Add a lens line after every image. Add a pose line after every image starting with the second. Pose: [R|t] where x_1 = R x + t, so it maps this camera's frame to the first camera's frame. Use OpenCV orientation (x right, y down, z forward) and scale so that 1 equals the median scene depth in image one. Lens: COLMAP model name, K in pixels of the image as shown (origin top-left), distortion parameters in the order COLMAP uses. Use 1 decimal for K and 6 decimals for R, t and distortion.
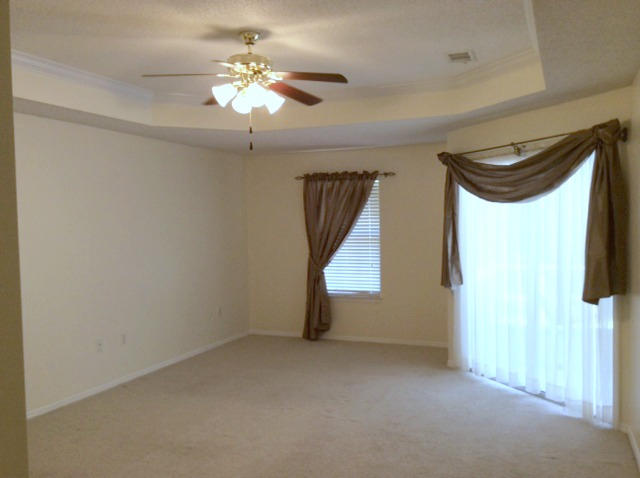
lens RADIAL K [[582.4, 0, 320.0], [0, 582.4, 239.0], [0, 0, 1]] dist [0.075308, -0.143011]
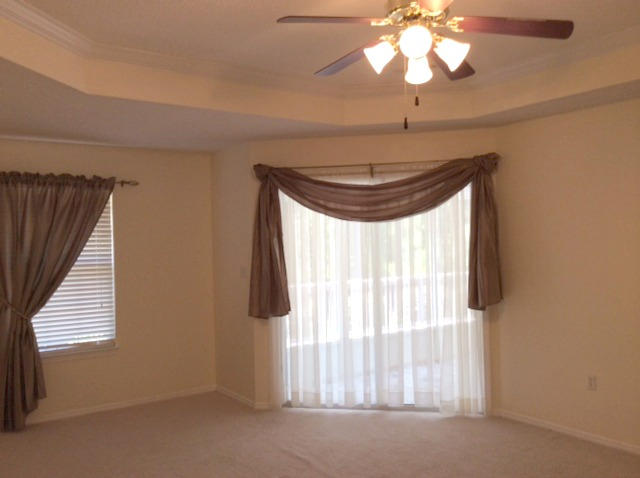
lens RADIAL K [[582.4, 0, 320.0], [0, 582.4, 239.0], [0, 0, 1]] dist [0.075308, -0.143011]
pose [[0.540676, 0.005949, 0.841210, -0.403060], [0.040866, 0.998609, -0.033328, -0.001872], [-0.840238, 0.052397, 0.539681, 0.383001]]
